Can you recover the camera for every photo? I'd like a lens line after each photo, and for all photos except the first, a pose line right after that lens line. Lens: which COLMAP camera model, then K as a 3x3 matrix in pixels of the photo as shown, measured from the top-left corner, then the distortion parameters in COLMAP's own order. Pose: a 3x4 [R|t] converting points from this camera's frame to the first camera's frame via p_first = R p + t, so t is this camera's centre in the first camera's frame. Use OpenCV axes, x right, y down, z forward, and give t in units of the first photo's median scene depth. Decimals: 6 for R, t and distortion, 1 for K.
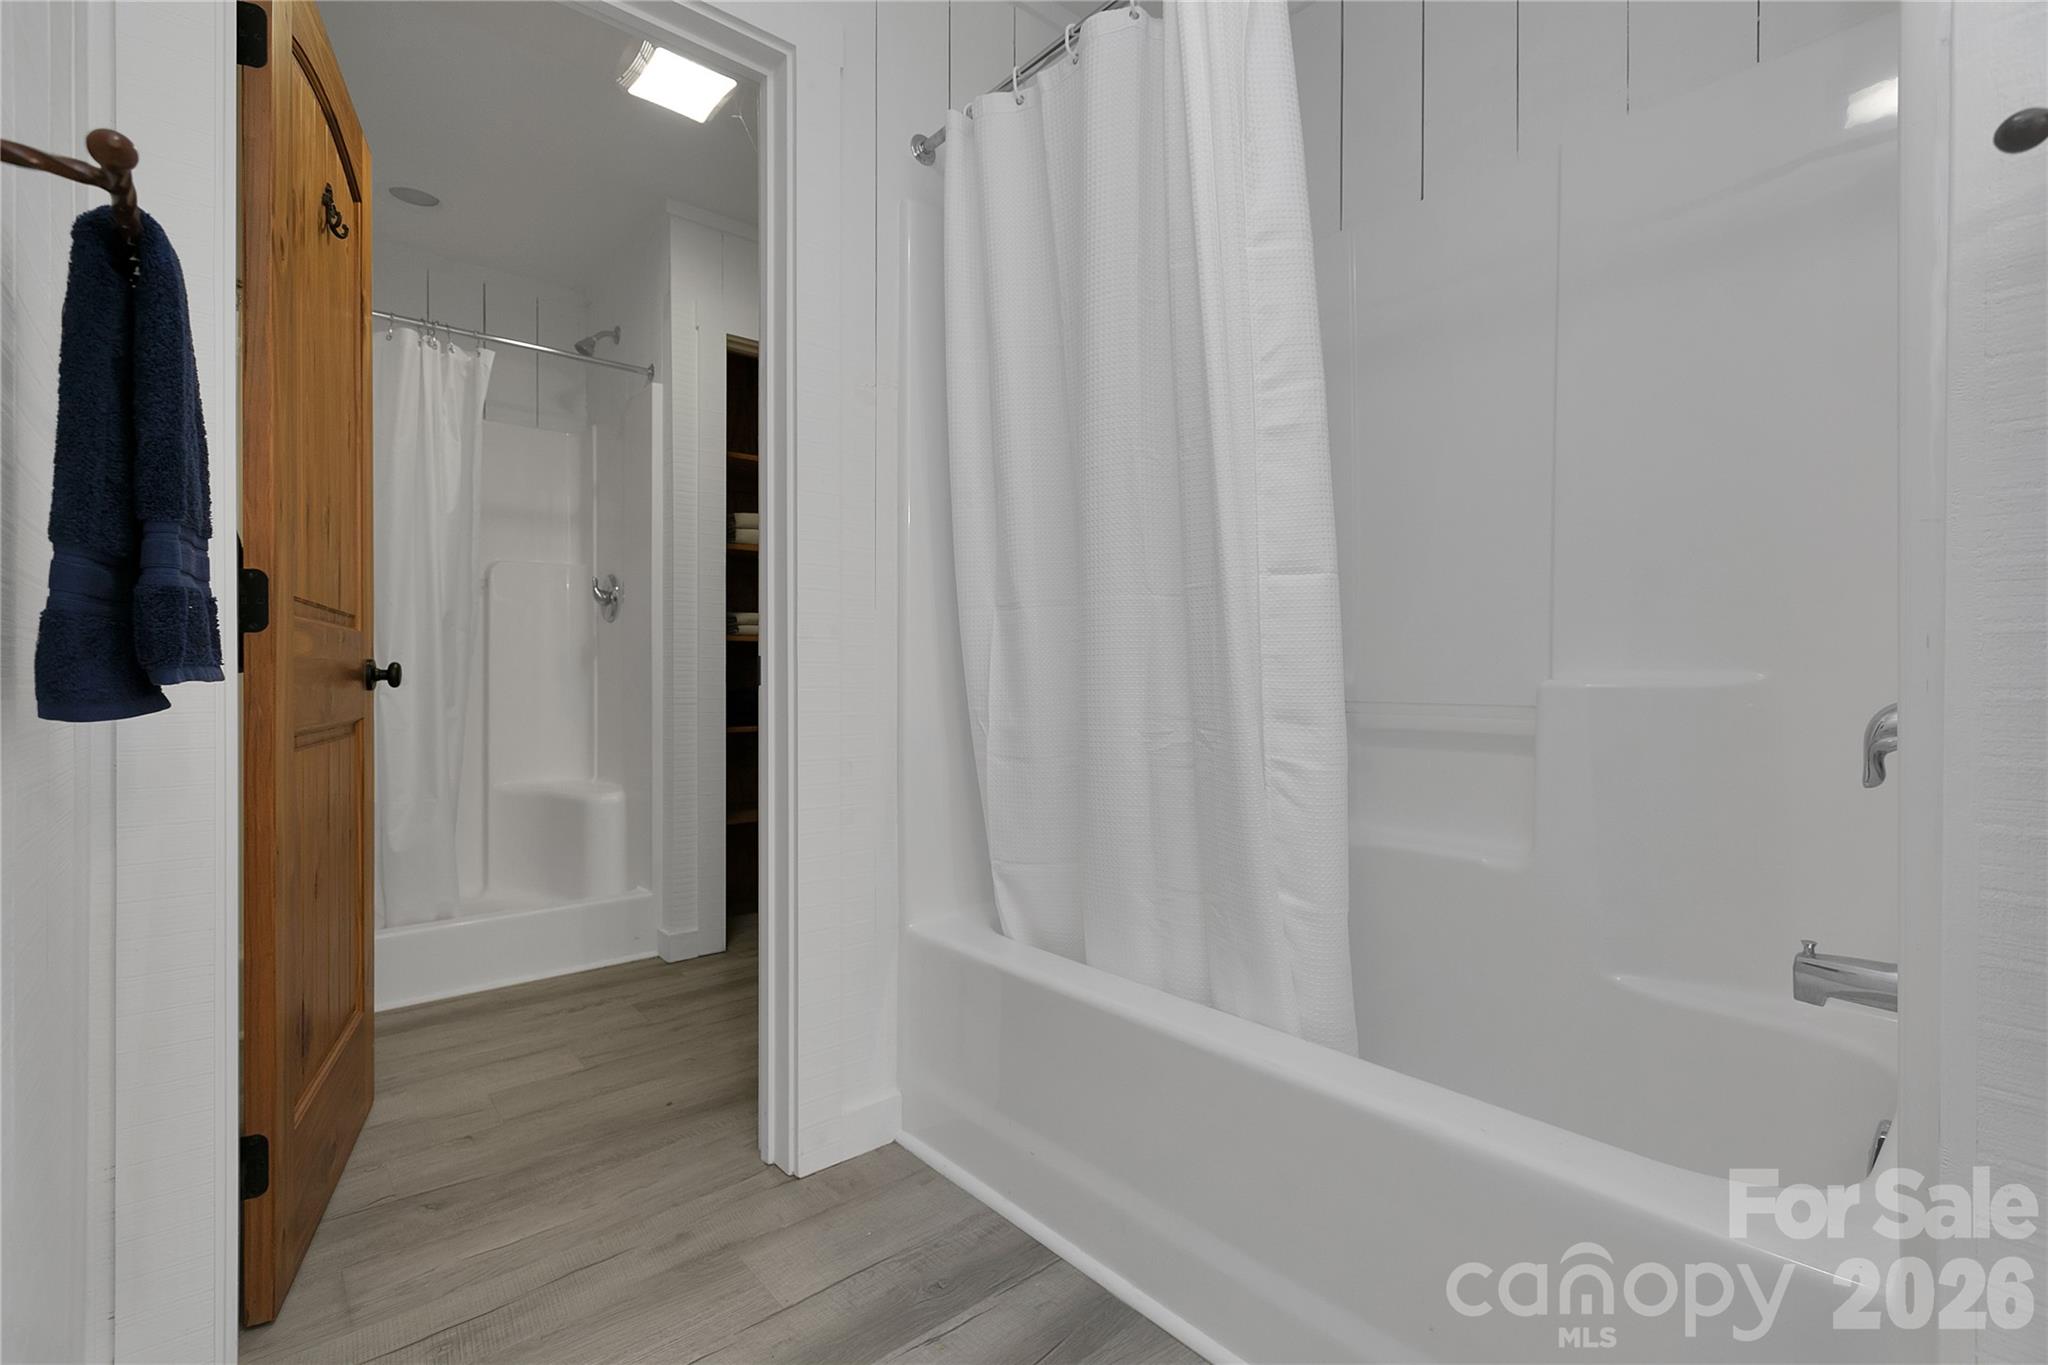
lens RADIAL K [[910.9, 0, 1033.1], [0, 910.9, 674.5], [0, 0, 1]] dist [0.000652, -0.000236]
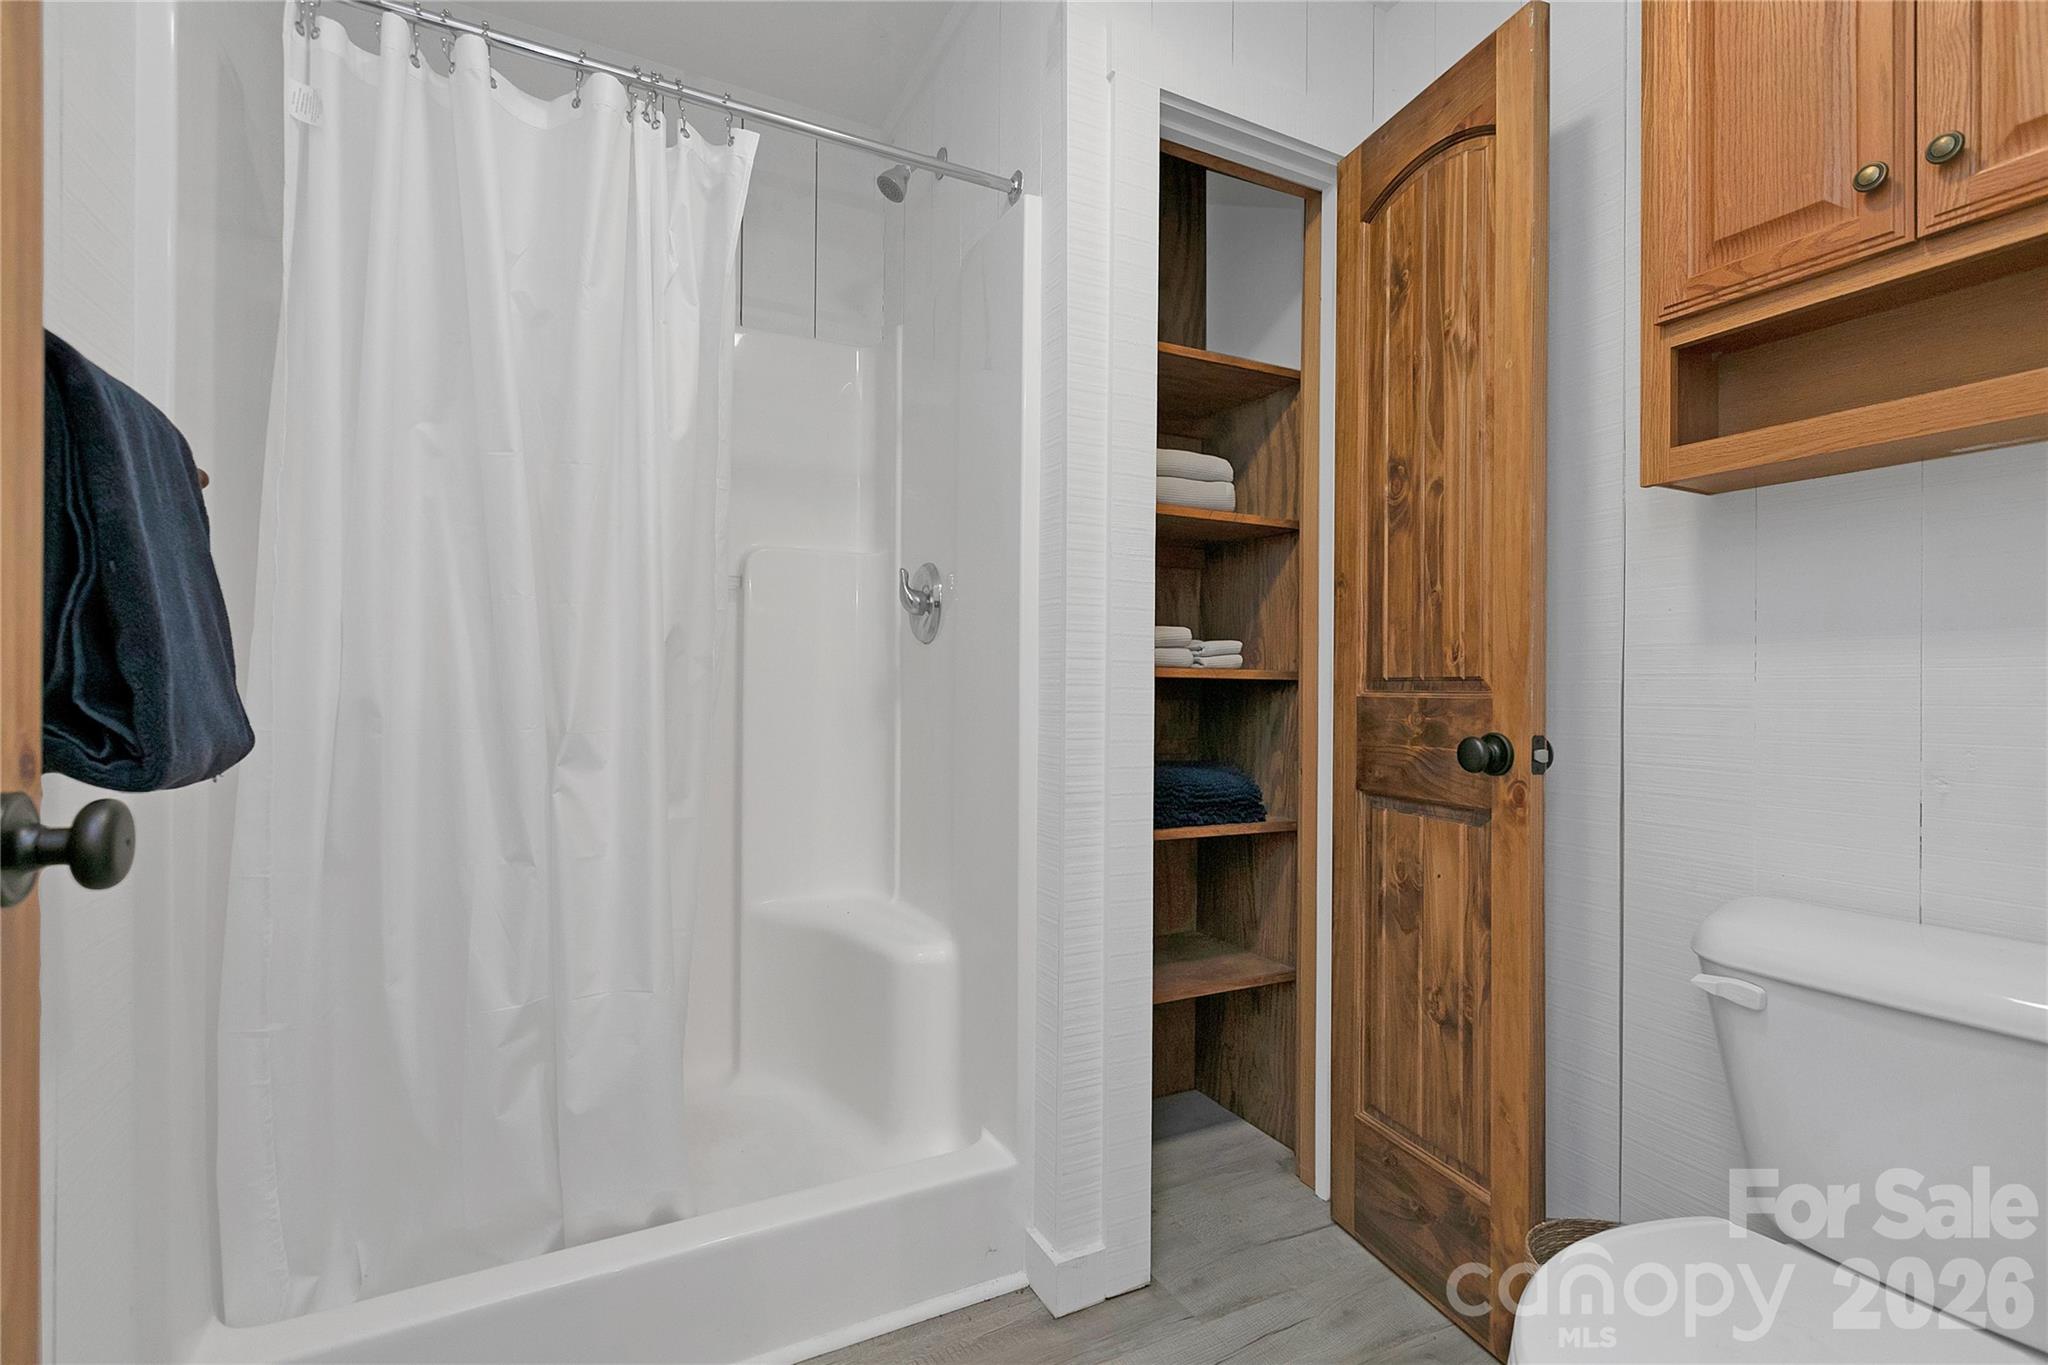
lens RADIAL K [[938.7, 0, 1021.3], [0, 938.7, 685.1], [0, 0, 1]] dist [-0.005193, -0.000201]
pose [[0.968773, 0.008267, -0.247811, -0.276159], [-0.008177, 0.999966, 0.001391, -0.034885], [0.247814, 0.000679, 0.968807, 0.462119]]
